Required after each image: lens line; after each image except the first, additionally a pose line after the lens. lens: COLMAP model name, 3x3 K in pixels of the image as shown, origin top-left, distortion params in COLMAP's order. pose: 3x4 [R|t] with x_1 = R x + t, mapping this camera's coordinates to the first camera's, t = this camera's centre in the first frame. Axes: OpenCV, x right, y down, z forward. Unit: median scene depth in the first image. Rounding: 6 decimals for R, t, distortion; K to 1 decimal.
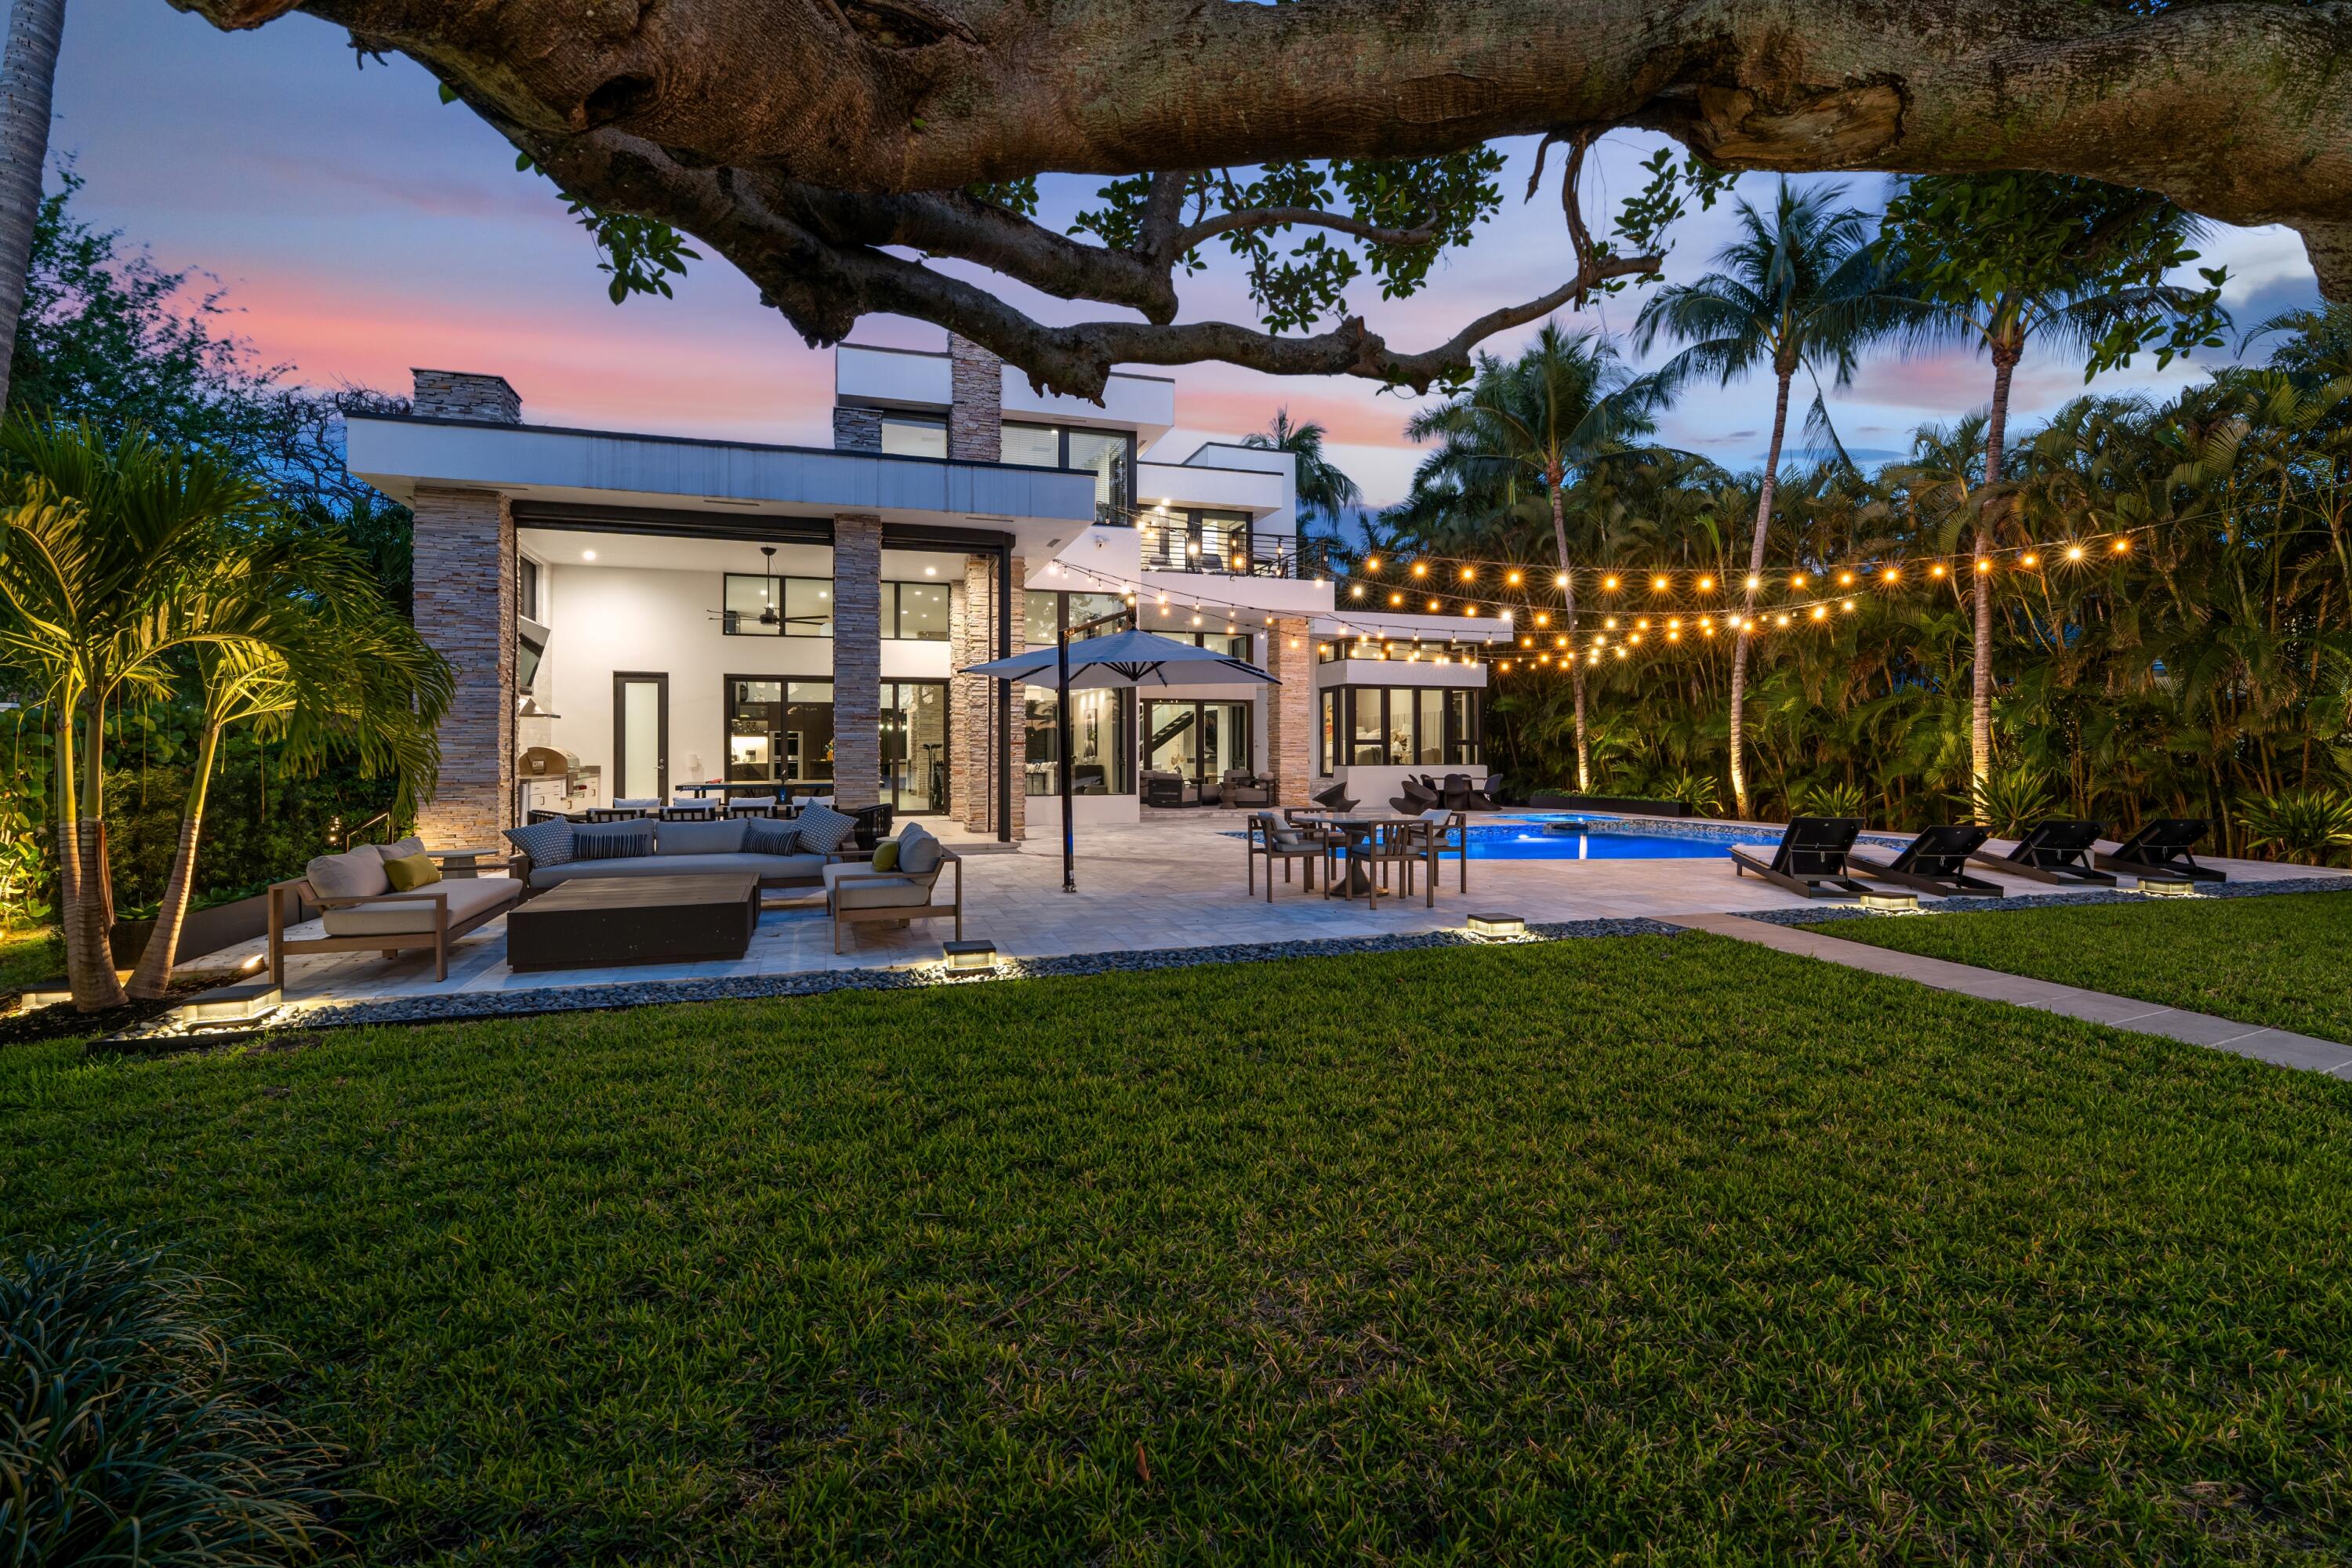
lens RADIAL K [[1077.3, 0, 1174.7], [0, 1077.3, 742.7], [0, 0, 1]] dist [-0.009596, 0.004690]
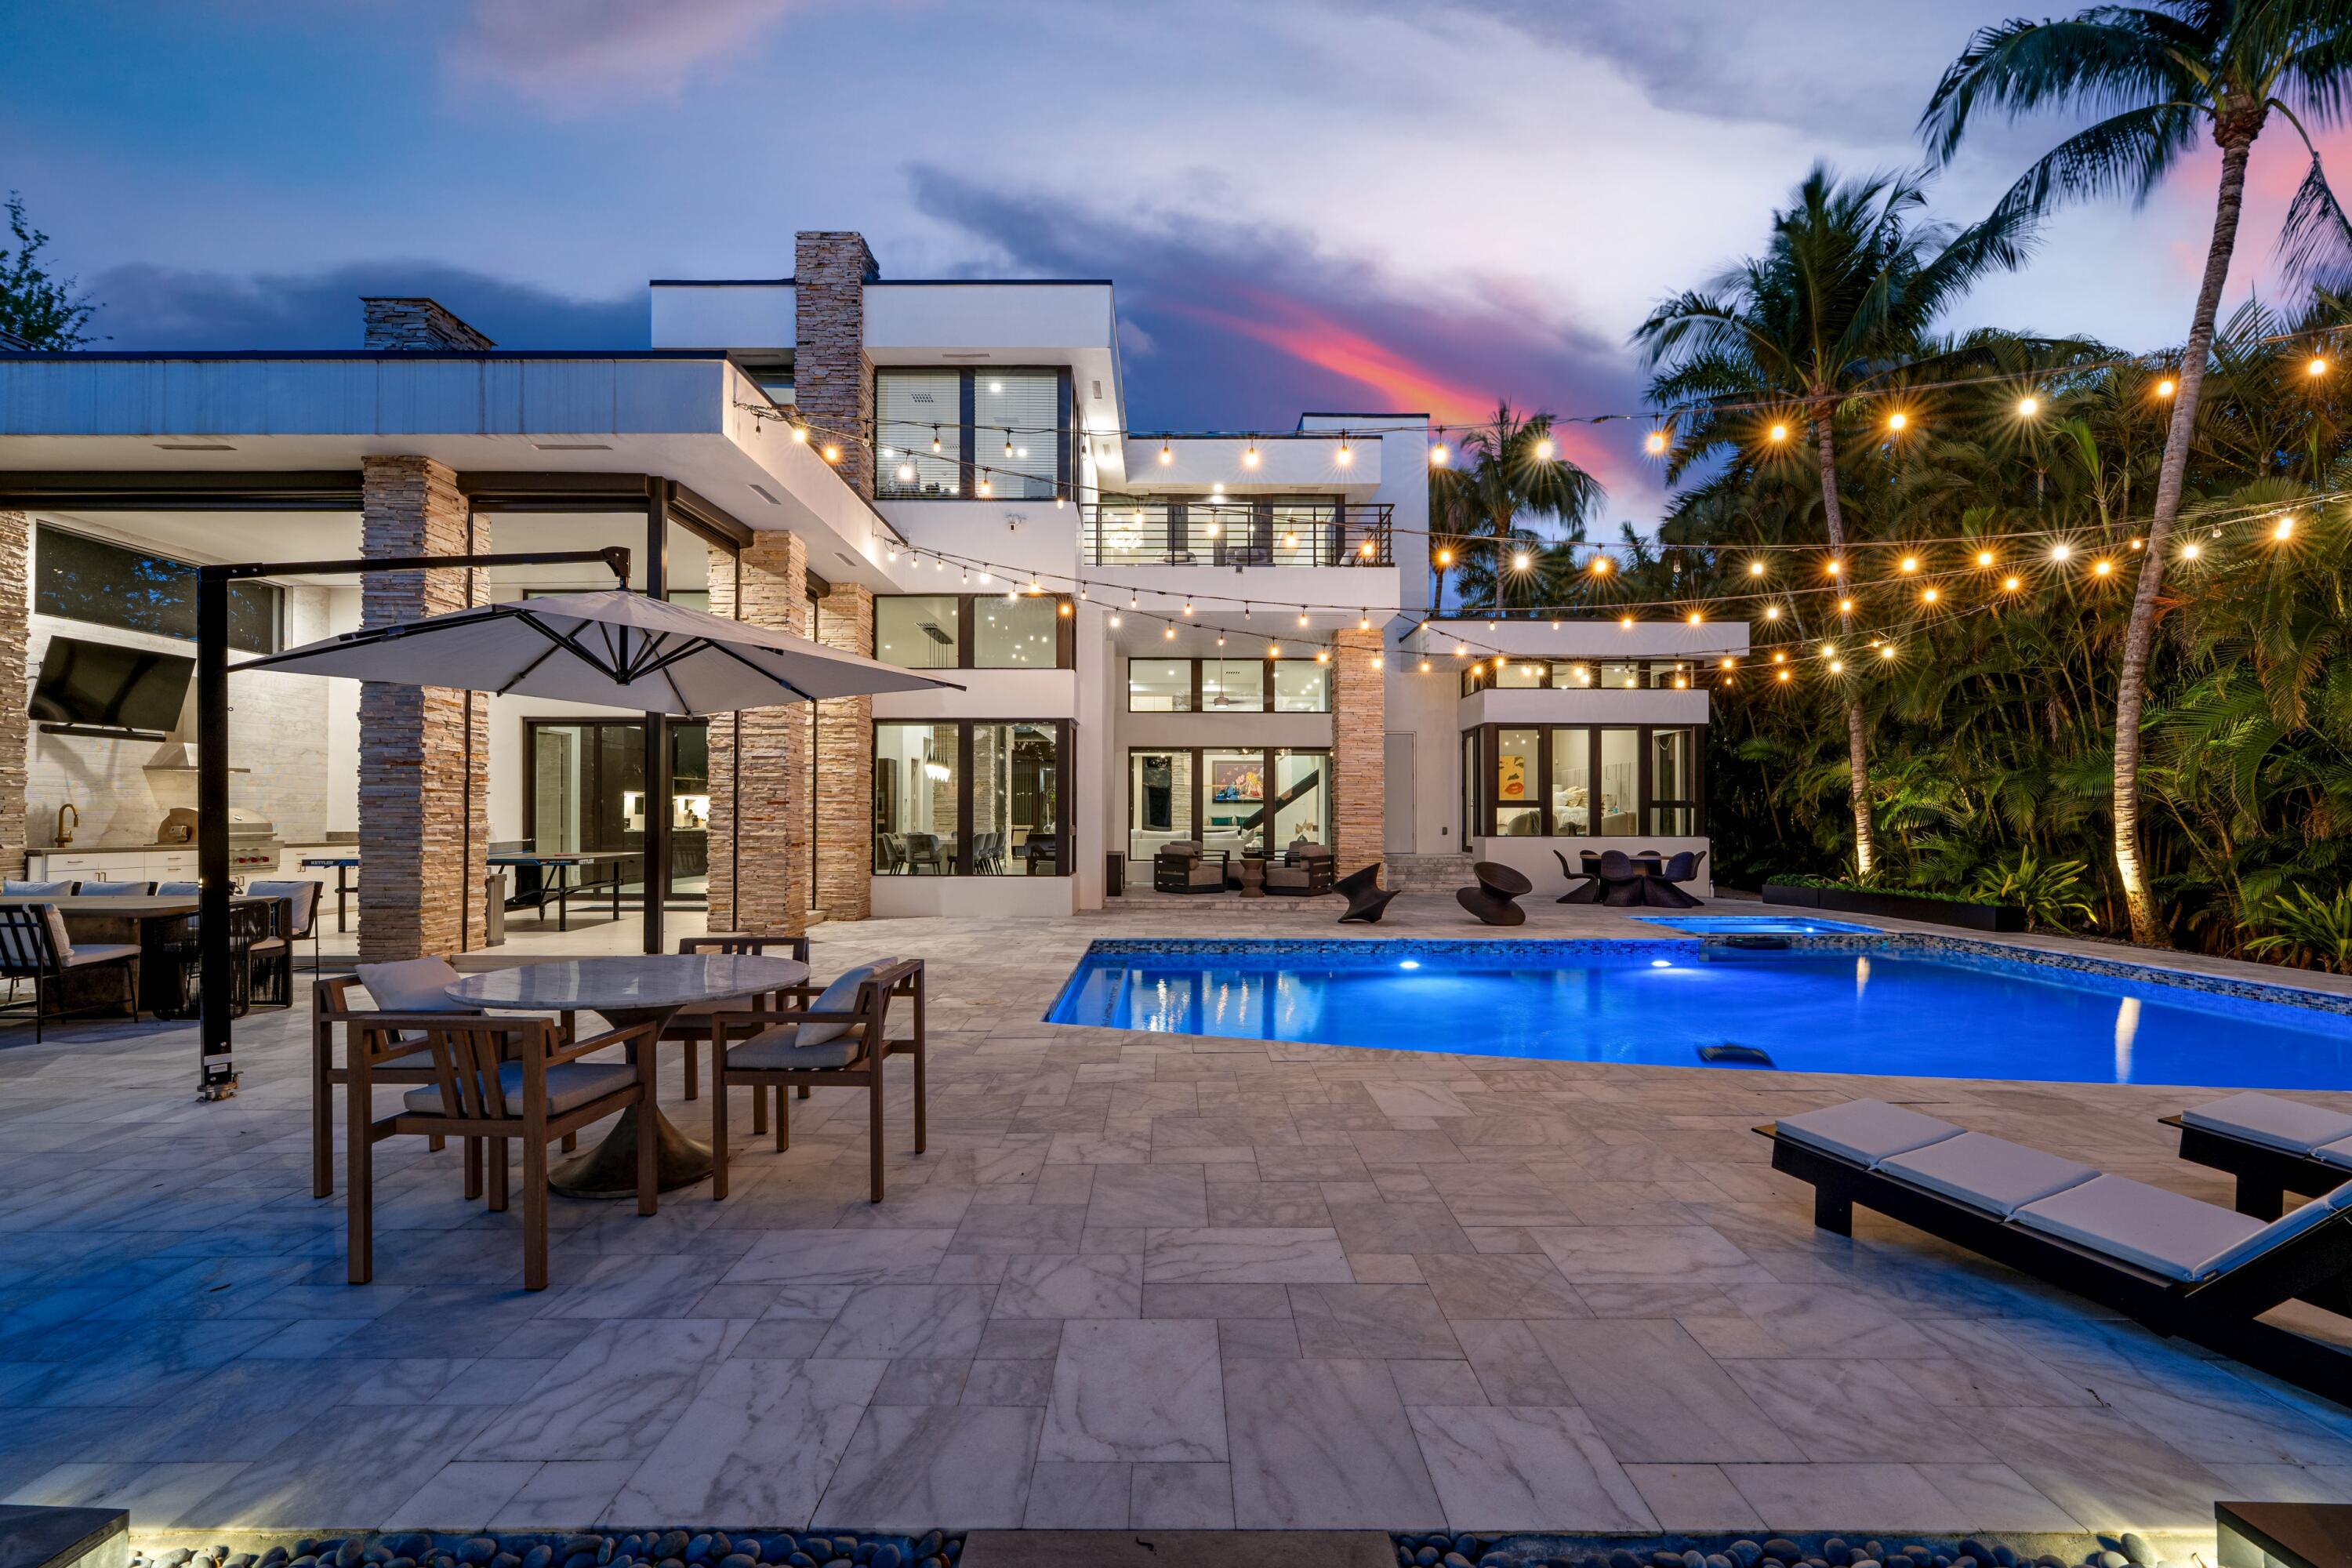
lens RADIAL K [[1077.3, 0, 1146.3], [0, 1077.3, 807.5], [0, 0, 1]] dist [-0.009596, 0.004690]
pose [[0.950295, -0.000207, -0.311351, 0.188230], [0.000020, 1.000000, -0.000605, 0.002606], [0.311352, 0.000569, 0.950295, 0.272644]]
